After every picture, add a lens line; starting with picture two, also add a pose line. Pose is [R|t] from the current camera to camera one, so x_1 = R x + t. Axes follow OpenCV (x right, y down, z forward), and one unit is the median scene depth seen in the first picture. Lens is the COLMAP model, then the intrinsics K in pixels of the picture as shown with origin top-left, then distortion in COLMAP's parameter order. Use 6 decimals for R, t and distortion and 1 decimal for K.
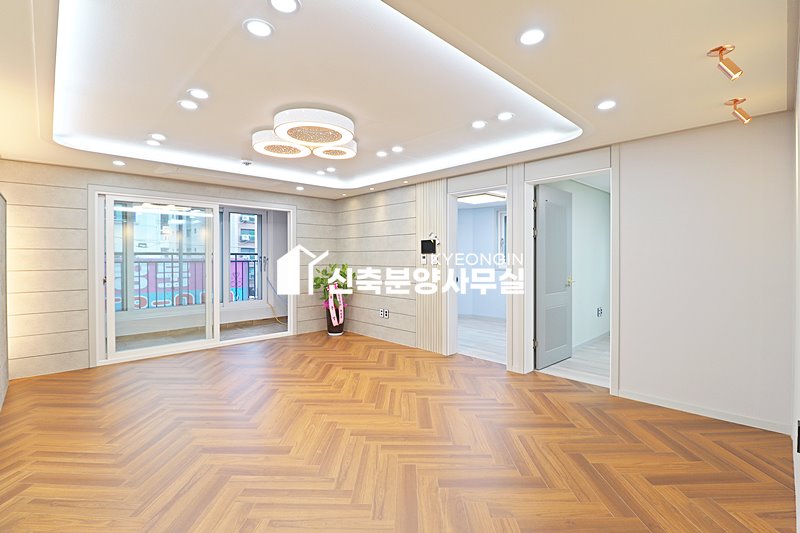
lens RADIAL K [[370.7, 0, 404.8], [0, 370.7, 260.7], [0, 0, 1]] dist [-0.003628, -0.011078]
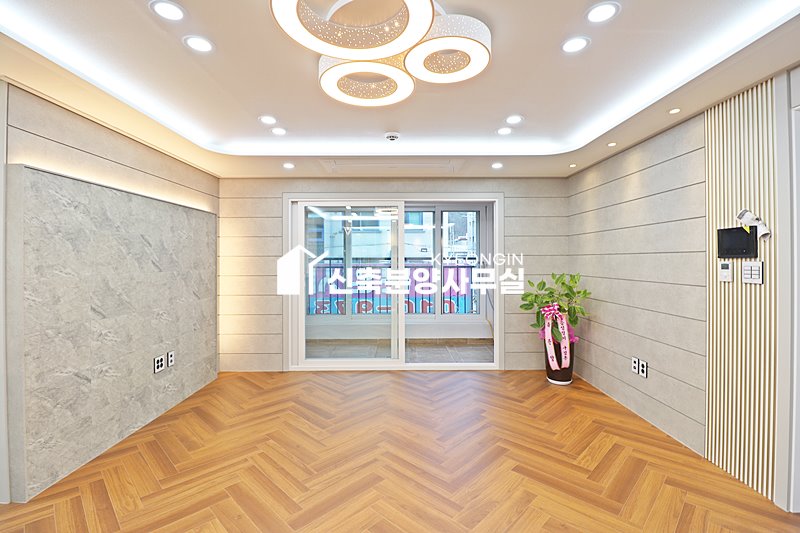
lens RADIAL K [[370.7, 0, 399.6], [0, 370.7, 259.1], [0, 0, 1]] dist [-0.003628, -0.011078]
pose [[0.718201, -0.002180, -0.695833, 0.092558], [-0.005238, 0.999950, -0.008538, -0.014386], [0.695816, 0.009777, 0.718153, 0.477552]]
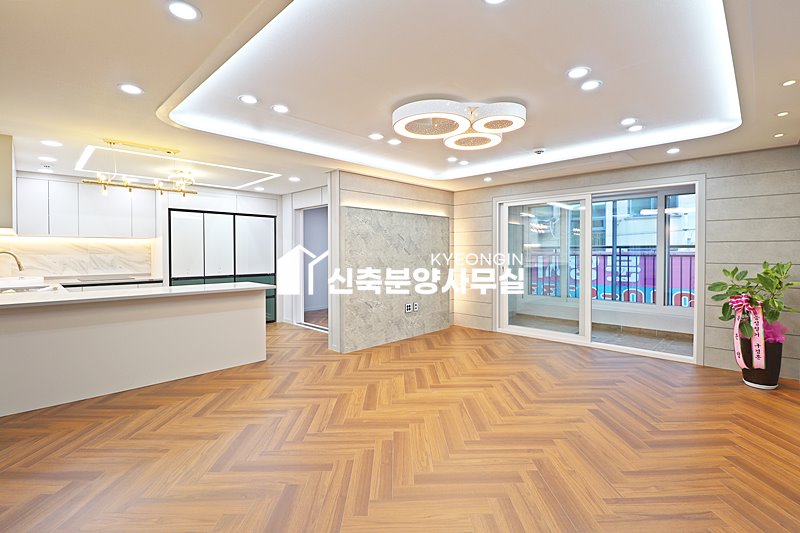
lens RADIAL K [[370.7, 0, 399.0], [0, 370.7, 262.7], [0, 0, 1]] dist [-0.003628, -0.011078]
pose [[0.022619, 0.031086, -0.999261, 0.510291], [-0.008030, 0.999490, 0.030912, -0.005118], [0.999712, 0.007325, 0.022858, 0.611488]]
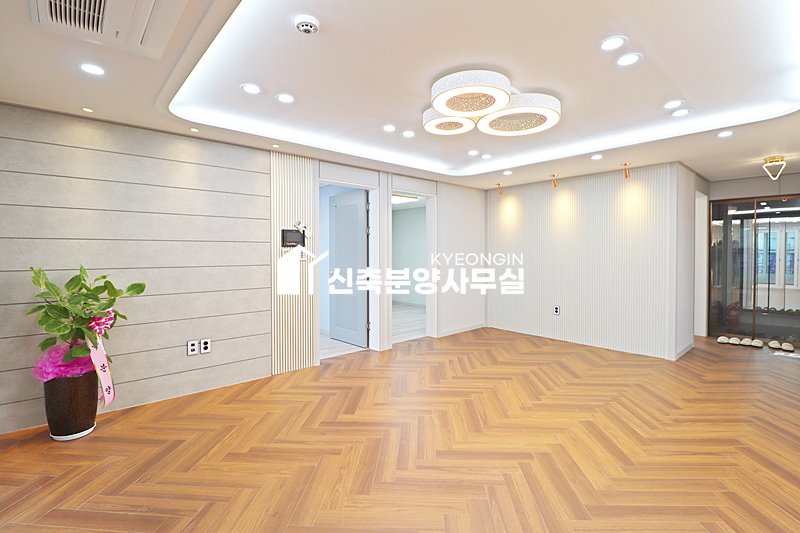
lens RADIAL K [[370.7, 0, 403.1], [0, 370.7, 259.2], [0, 0, 1]] dist [-0.003628, -0.011078]
pose [[0.041890, -0.016397, 0.998988, -0.833284], [0.011903, 0.999803, 0.015912, -0.003782], [-0.999051, 0.011224, 0.042077, 0.861310]]
